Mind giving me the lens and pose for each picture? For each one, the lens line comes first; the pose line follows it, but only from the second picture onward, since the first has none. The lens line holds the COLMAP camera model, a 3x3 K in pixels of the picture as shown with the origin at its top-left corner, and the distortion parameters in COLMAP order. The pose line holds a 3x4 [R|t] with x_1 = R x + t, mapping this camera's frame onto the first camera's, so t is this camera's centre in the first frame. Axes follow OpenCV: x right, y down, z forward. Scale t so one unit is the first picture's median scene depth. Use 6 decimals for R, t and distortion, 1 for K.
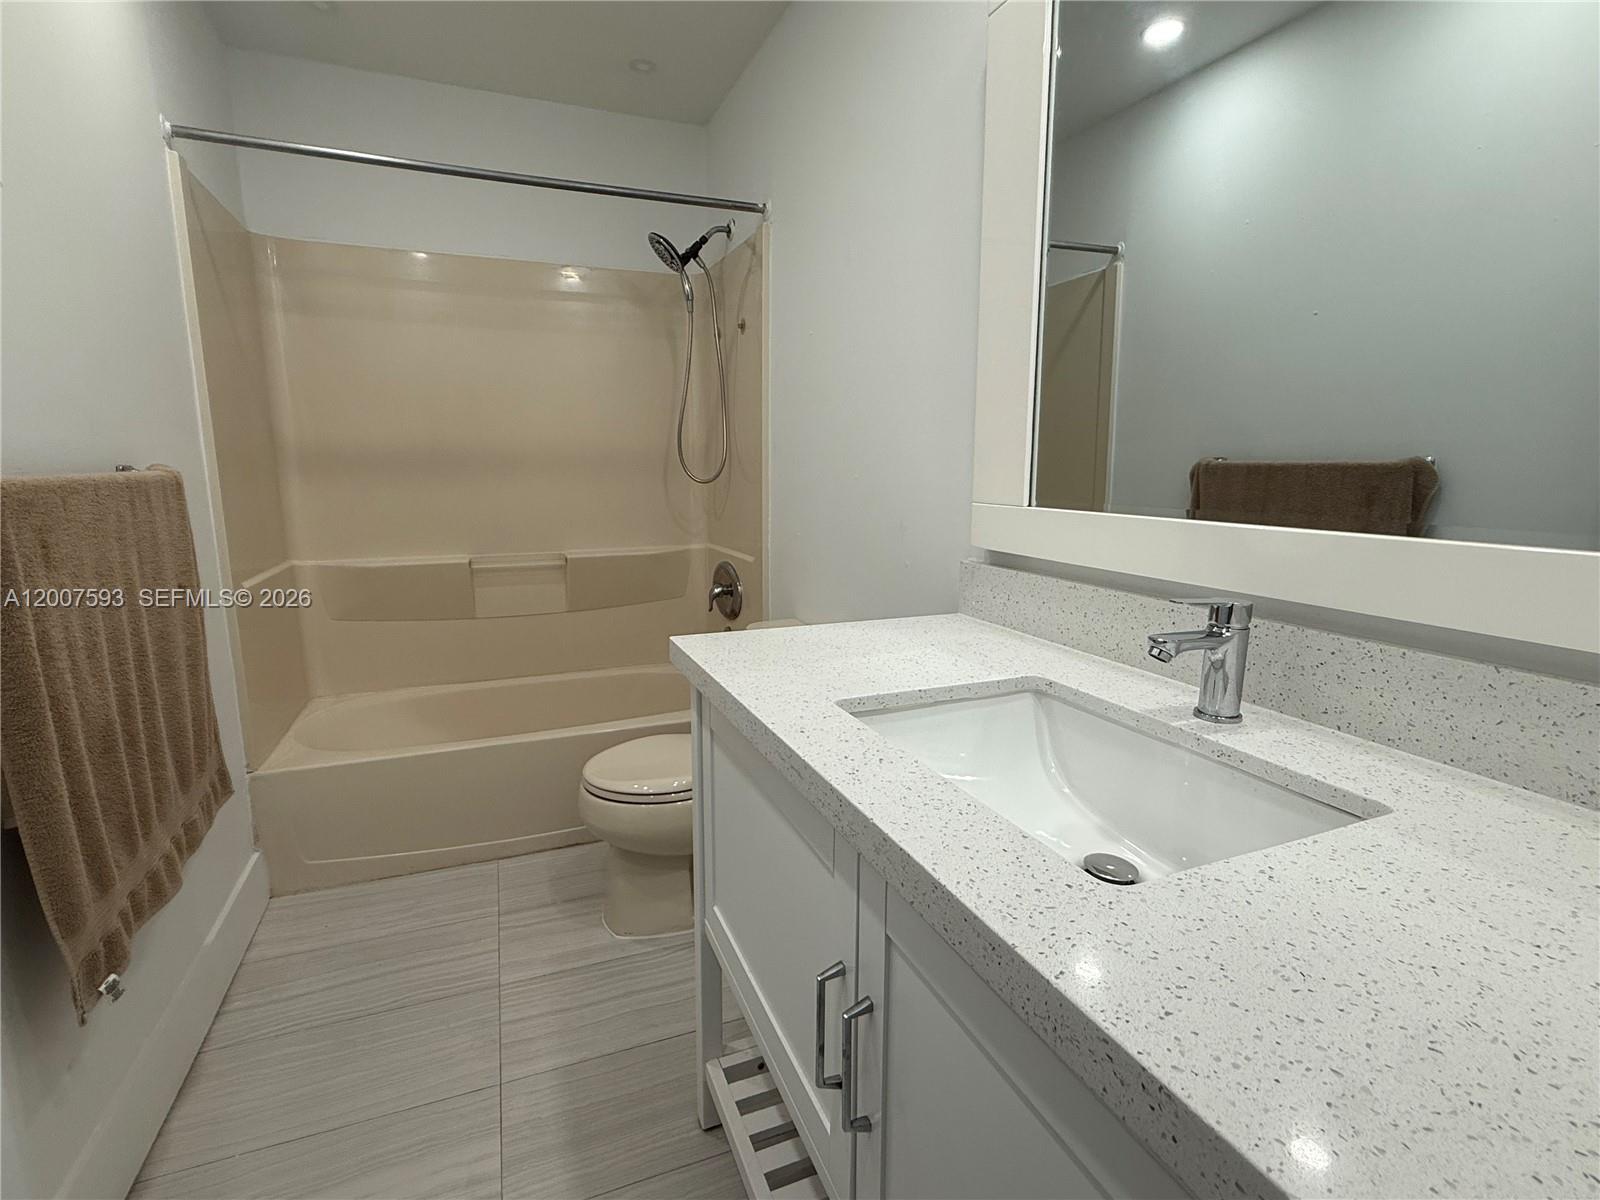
lens RADIAL K [[759.3, 0, 800.6], [0, 759.3, 601.3], [0, 0, 1]] dist [0.000960, 0.000520]
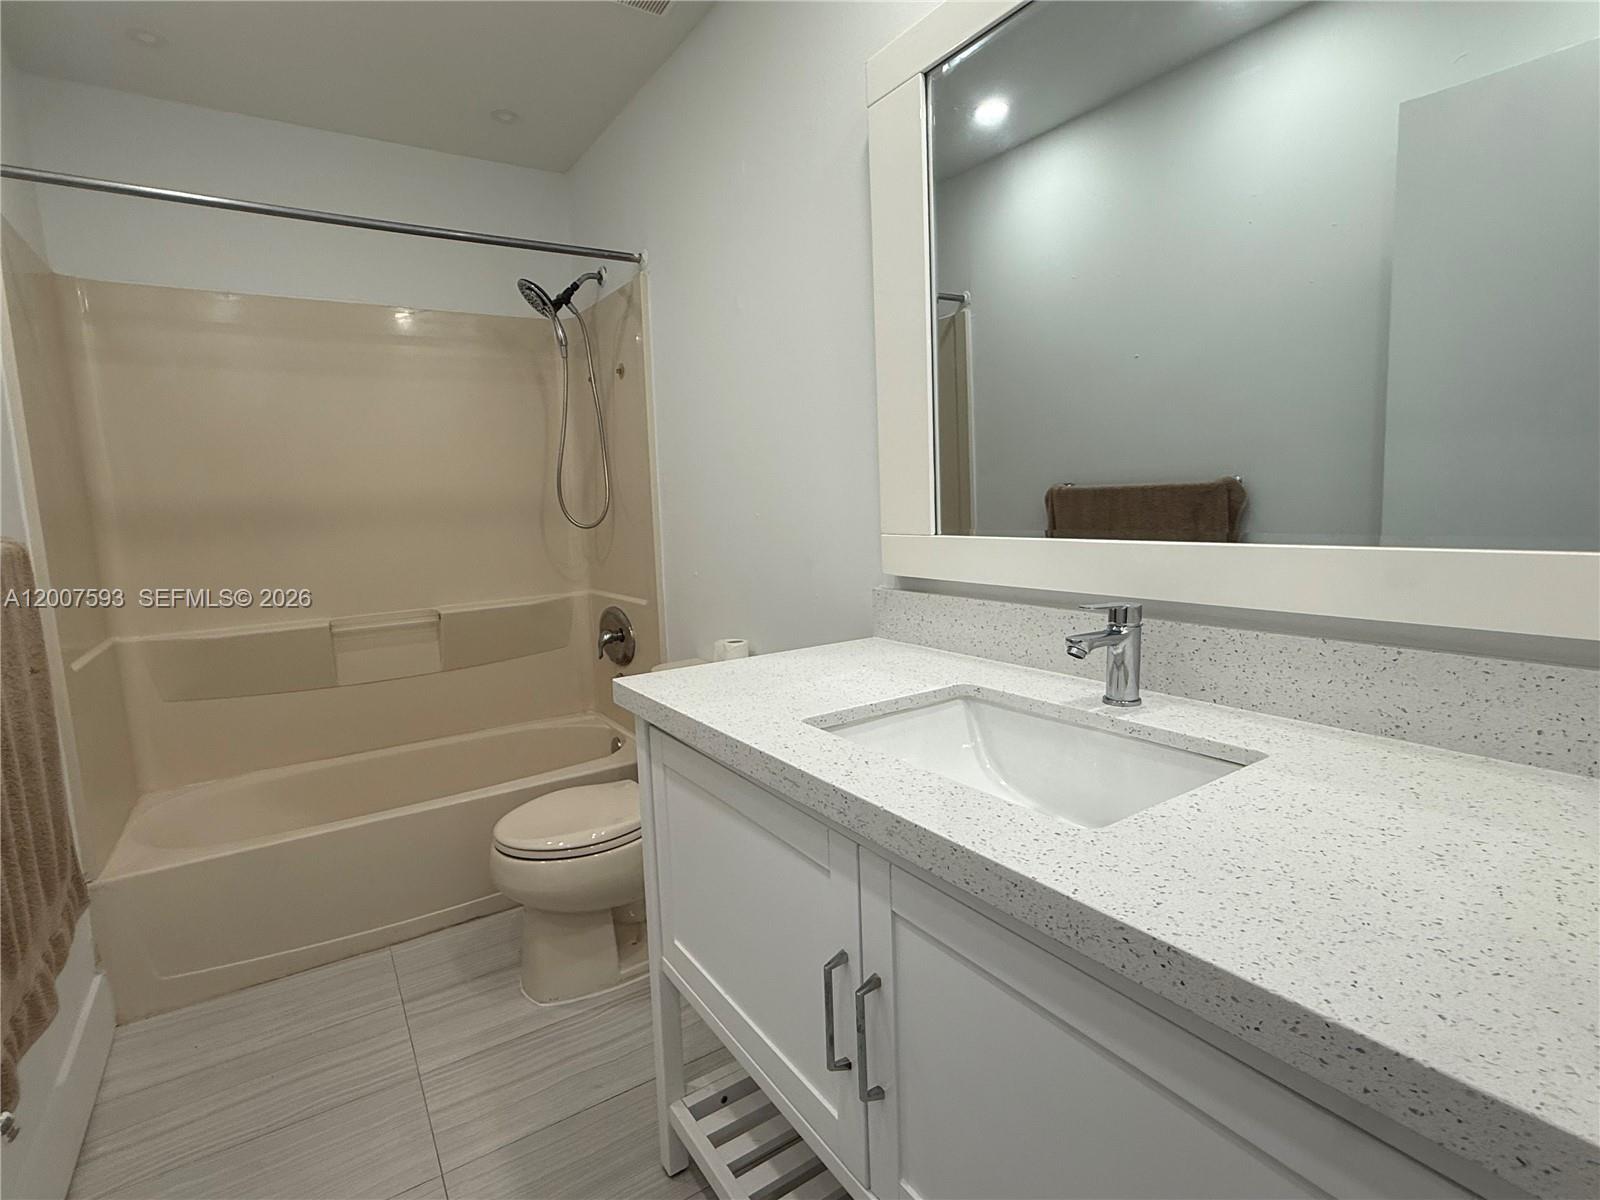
lens RADIAL K [[787.0, 0, 798.6], [0, 787.0, 601.6], [0, 0, 1]] dist [0.002356, 0.001274]
pose [[0.980313, -0.065120, 0.186403, -0.089768], [0.074567, 0.996239, -0.044123, 0.006345], [-0.182829, 0.057154, 0.981482, -0.068623]]
